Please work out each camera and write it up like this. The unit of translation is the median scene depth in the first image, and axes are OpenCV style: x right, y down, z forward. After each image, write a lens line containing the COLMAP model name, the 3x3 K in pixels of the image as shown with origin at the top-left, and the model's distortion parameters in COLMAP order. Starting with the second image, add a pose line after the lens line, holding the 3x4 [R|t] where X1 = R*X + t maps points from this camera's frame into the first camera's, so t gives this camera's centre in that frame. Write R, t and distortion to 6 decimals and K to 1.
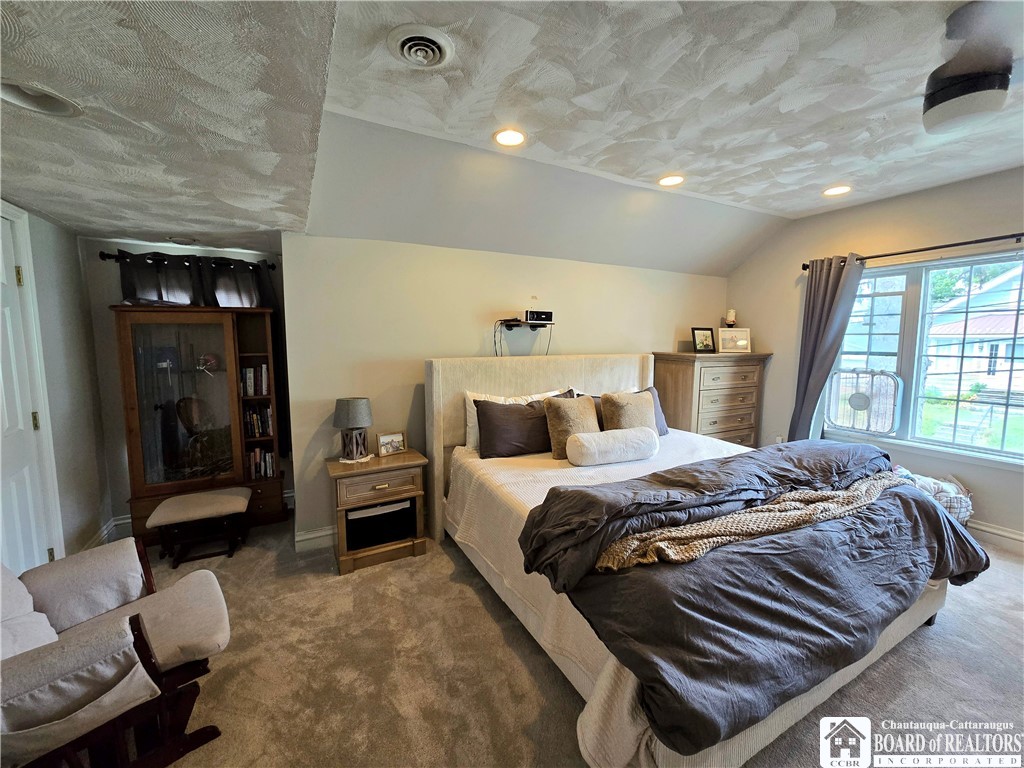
lens RADIAL K [[417.5, 0, 513.3], [0, 417.5, 379.6], [0, 0, 1]] dist [-0.004825, -0.000121]
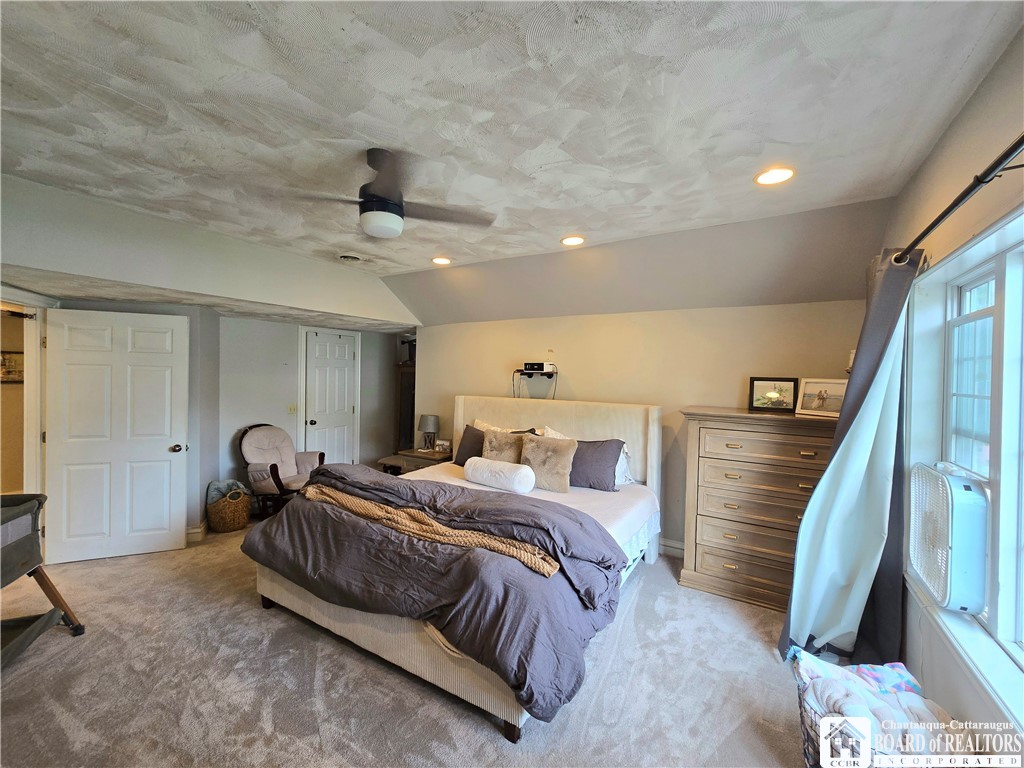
lens RADIAL K [[417.5, 0, 513.8], [0, 417.5, 386.2], [0, 0, 1]] dist [-0.004825, -0.000121]
pose [[0.517105, 0.032673, -0.855298, 1.932743], [-0.102912, 0.994395, -0.024233, -0.105728], [0.849713, 0.100551, 0.517569, 0.568554]]
